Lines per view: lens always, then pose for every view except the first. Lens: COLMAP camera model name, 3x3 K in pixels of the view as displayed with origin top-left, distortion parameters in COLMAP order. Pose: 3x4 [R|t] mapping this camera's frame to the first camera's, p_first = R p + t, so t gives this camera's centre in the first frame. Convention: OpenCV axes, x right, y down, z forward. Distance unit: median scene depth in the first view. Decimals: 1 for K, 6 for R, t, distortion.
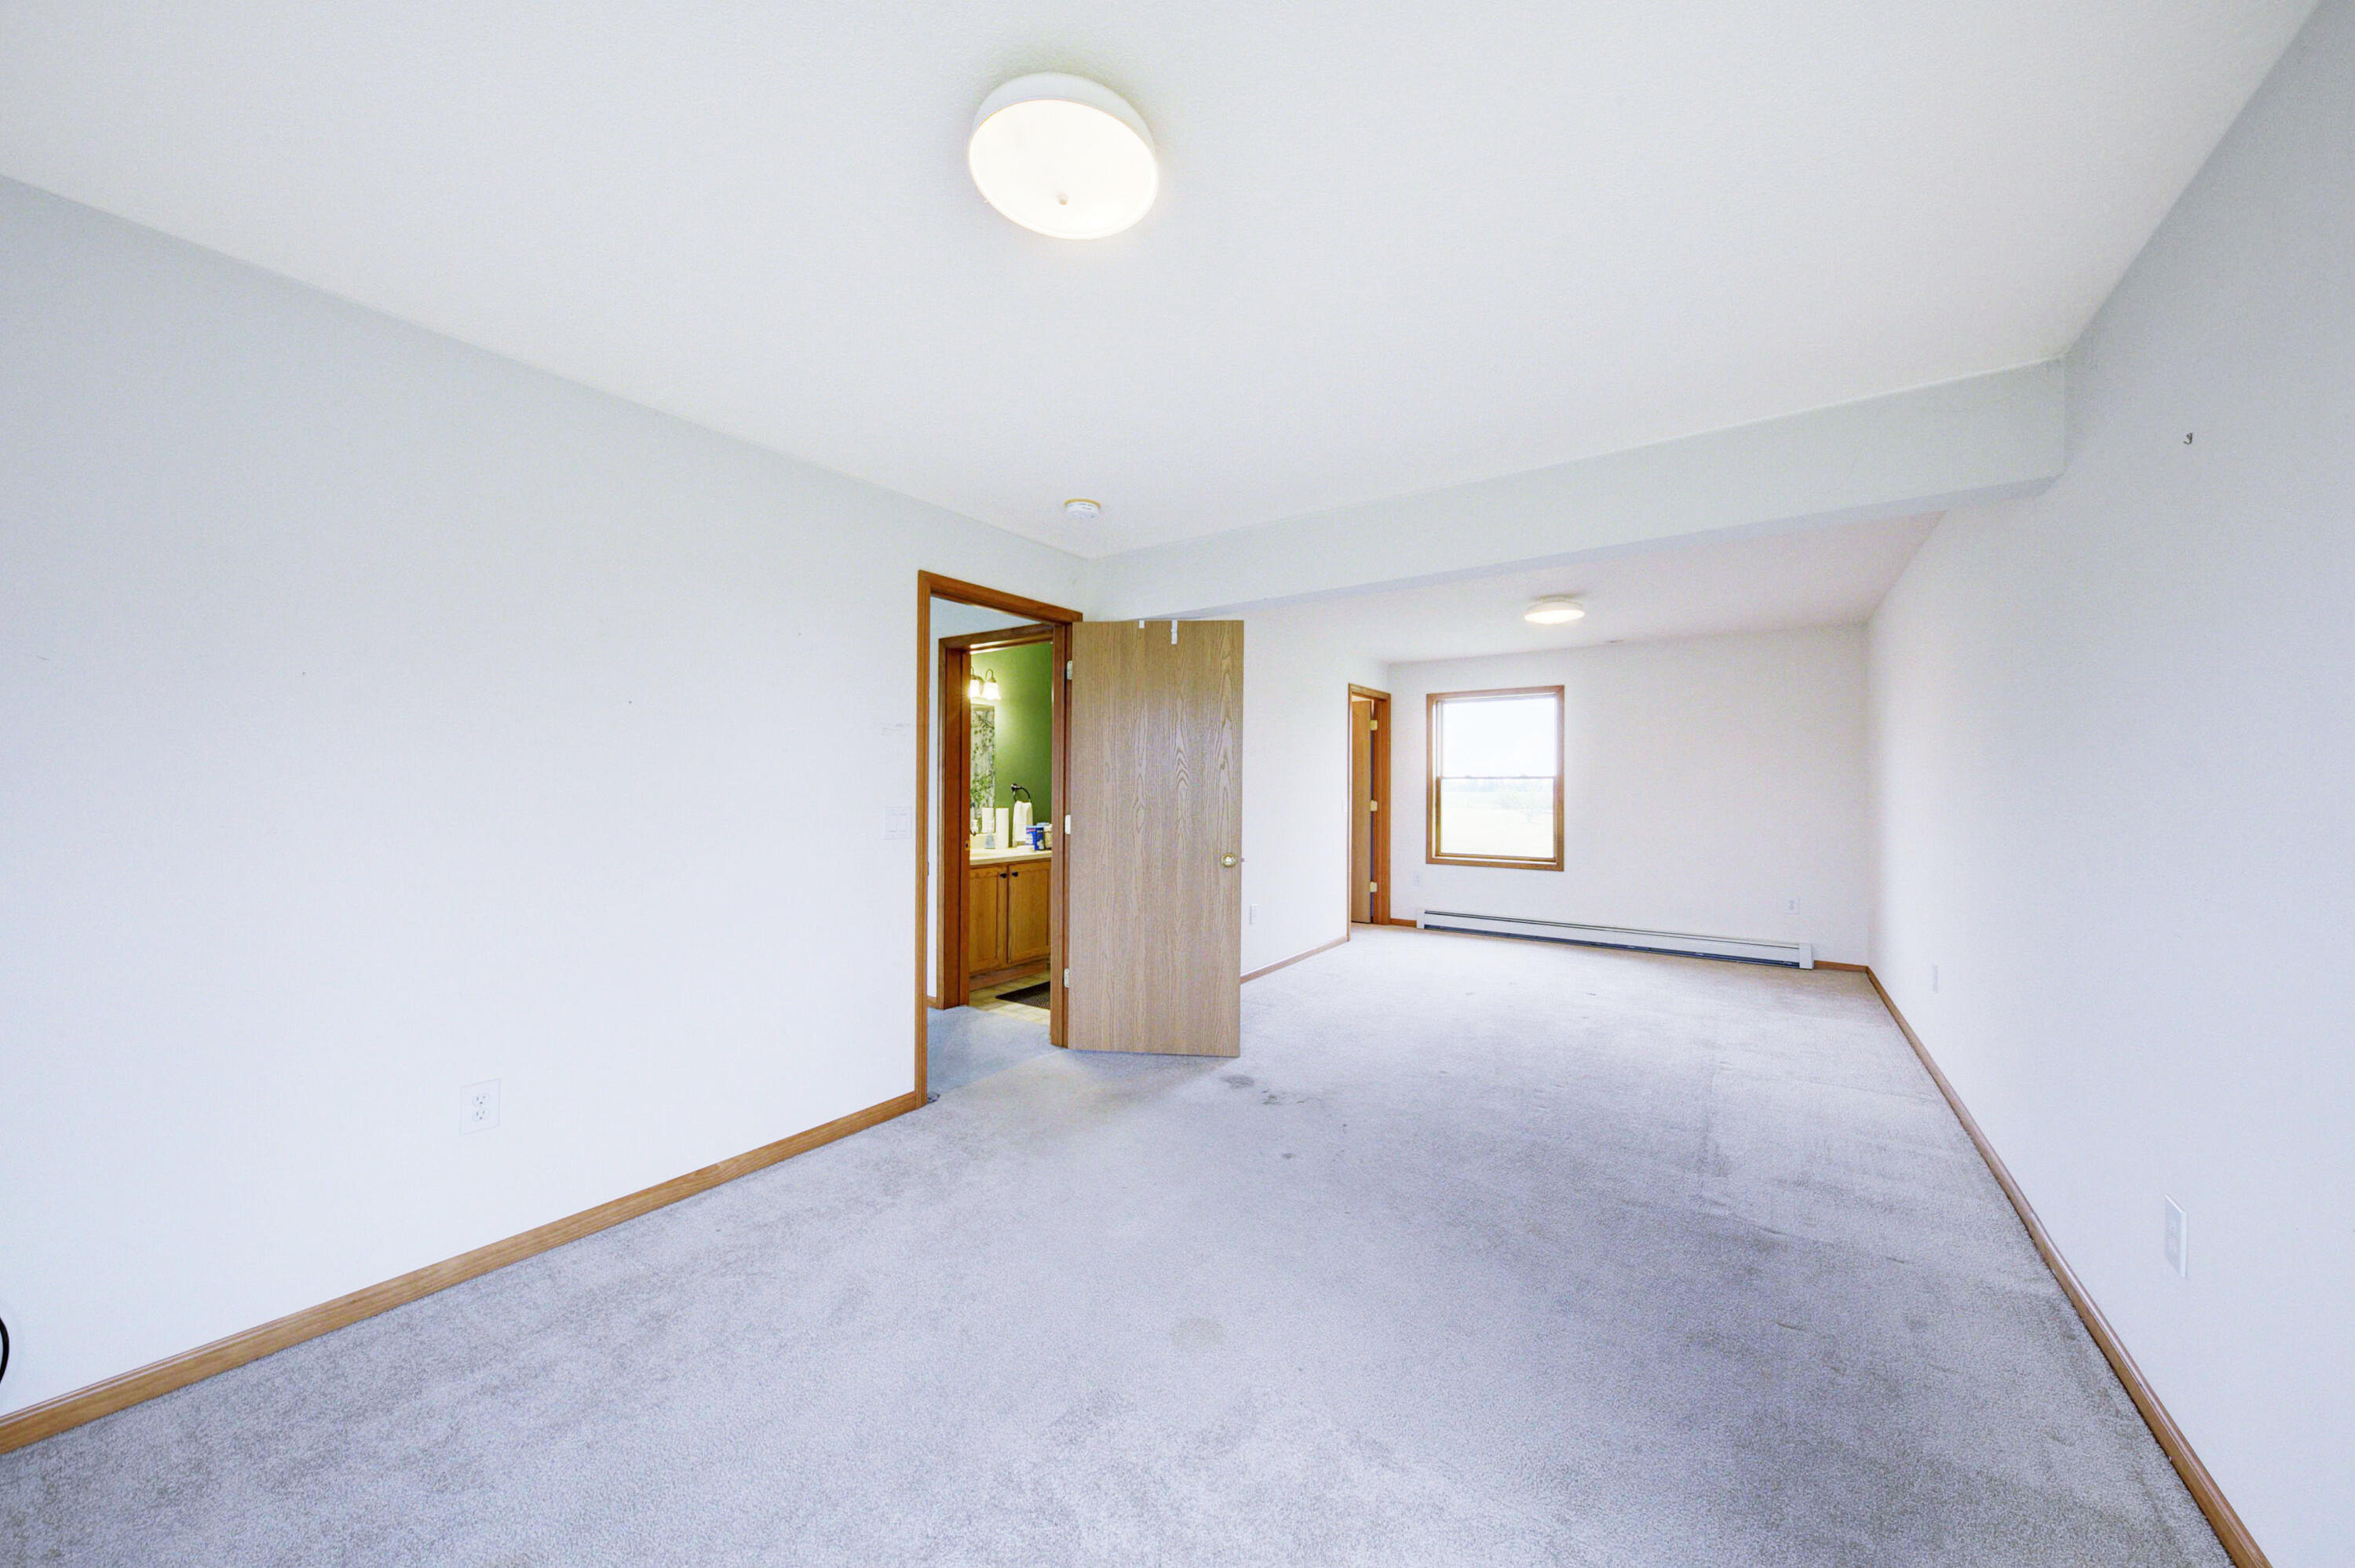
lens RADIAL K [[800.2, 0, 1187.0], [0, 800.2, 784.1], [0, 0, 1]] dist [0.000650, -0.003152]
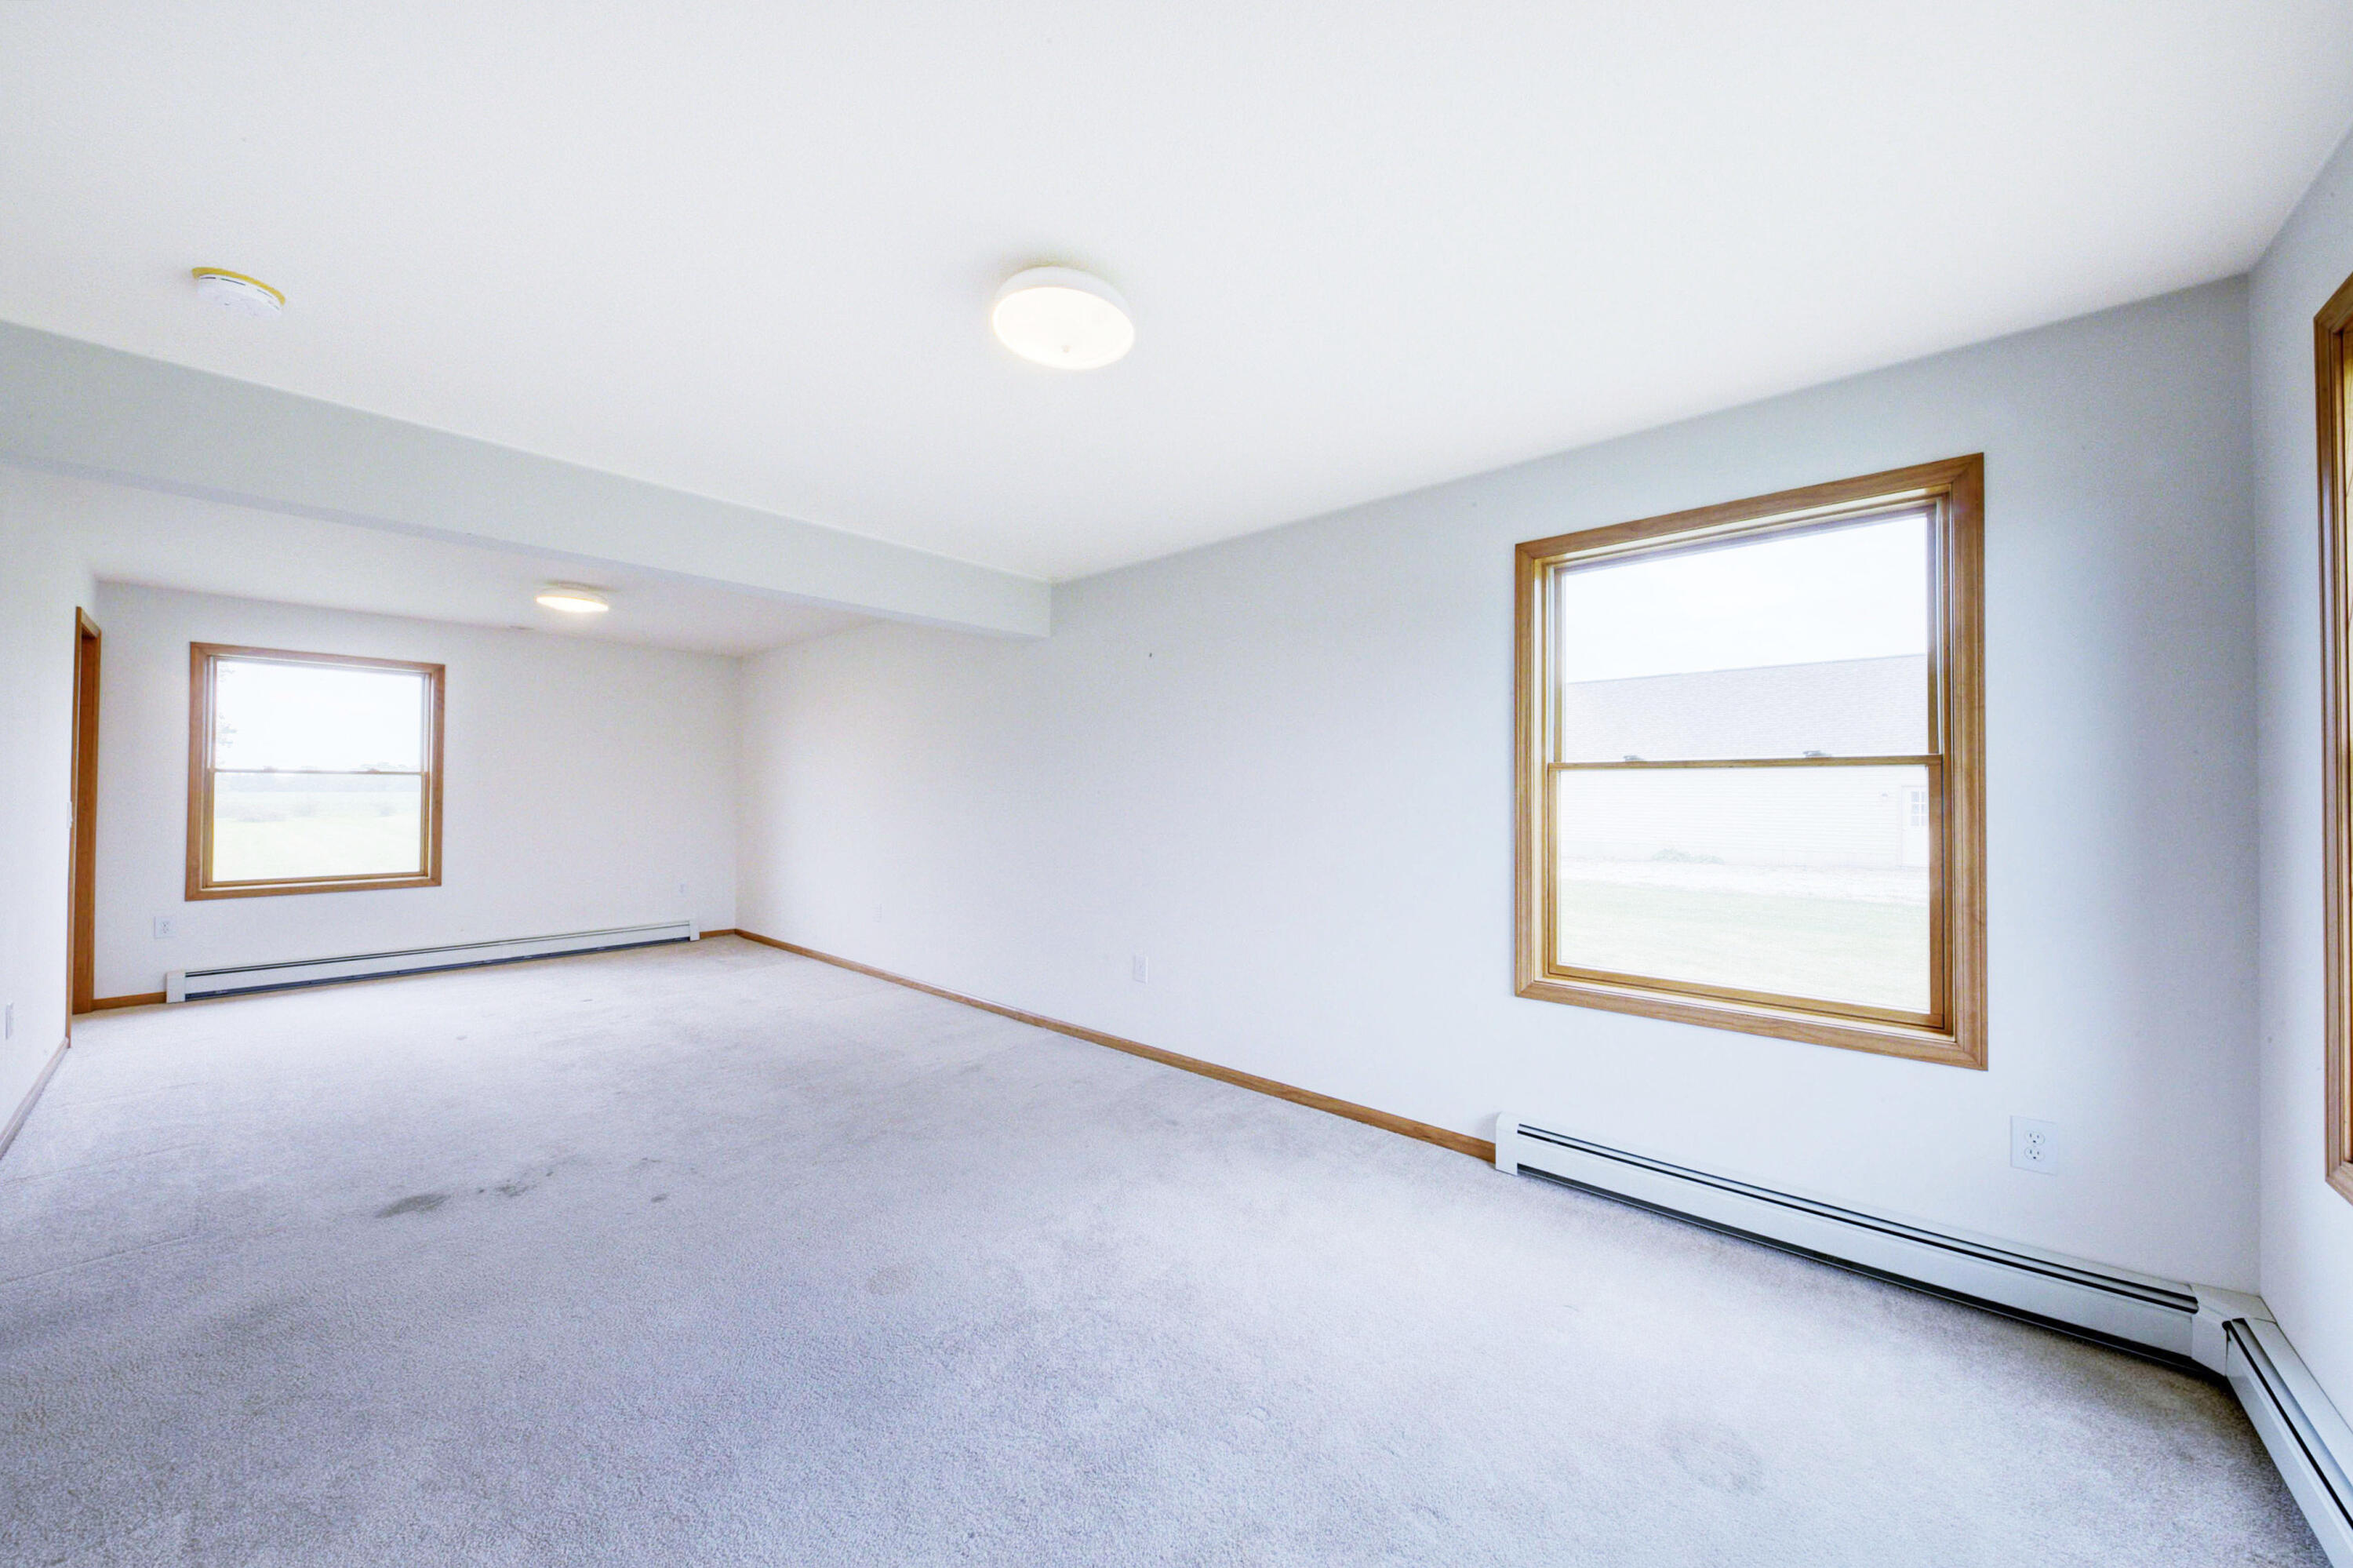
lens RADIAL K [[808.3, 0, 1182.3], [0, 808.3, 785.5], [0, 0, 1]] dist [0.001969, -0.003046]
pose [[0.111948, 0.006515, 0.993693, -0.288305], [-0.010529, 0.999930, -0.005370, 0.000176], [-0.993658, -0.009862, 0.112009, 0.129678]]
